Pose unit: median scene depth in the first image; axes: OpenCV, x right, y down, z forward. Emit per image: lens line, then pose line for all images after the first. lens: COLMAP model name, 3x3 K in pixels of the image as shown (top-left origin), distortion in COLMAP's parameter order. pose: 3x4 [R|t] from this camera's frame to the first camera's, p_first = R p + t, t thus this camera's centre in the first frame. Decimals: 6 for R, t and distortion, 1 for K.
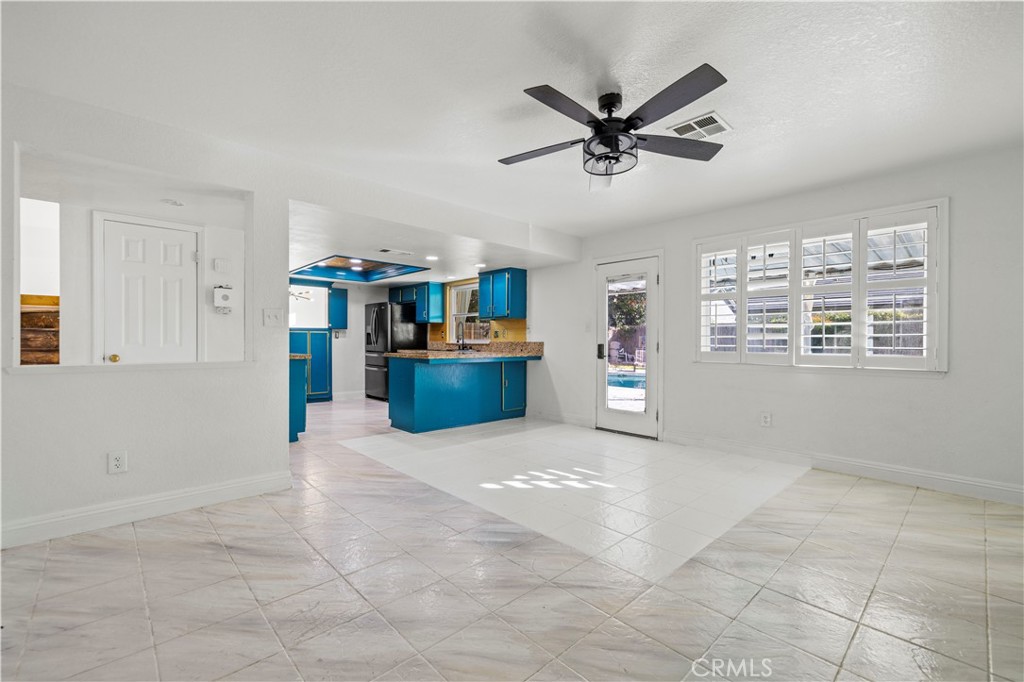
lens RADIAL K [[438.0, 0, 512.0], [0, 438.0, 341.0], [0, 0, 1]] dist [0.000563, 0.000086]
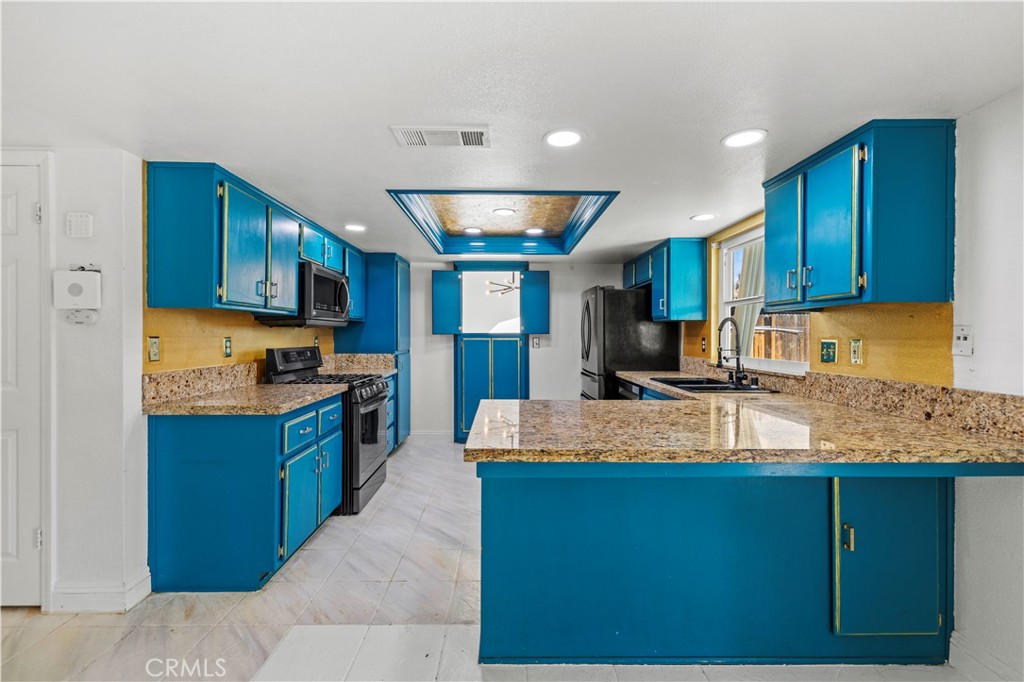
lens RADIAL K [[432.8, 0, 512.6], [0, 432.8, 334.5], [0, 0, 1]] dist [0.000483, 0.000193]
pose [[0.734441, -0.001670, -0.678671, 0.014097], [0.000450, 0.999998, -0.001974, -0.029271], [0.678673, 0.001145, 0.734440, 0.592722]]
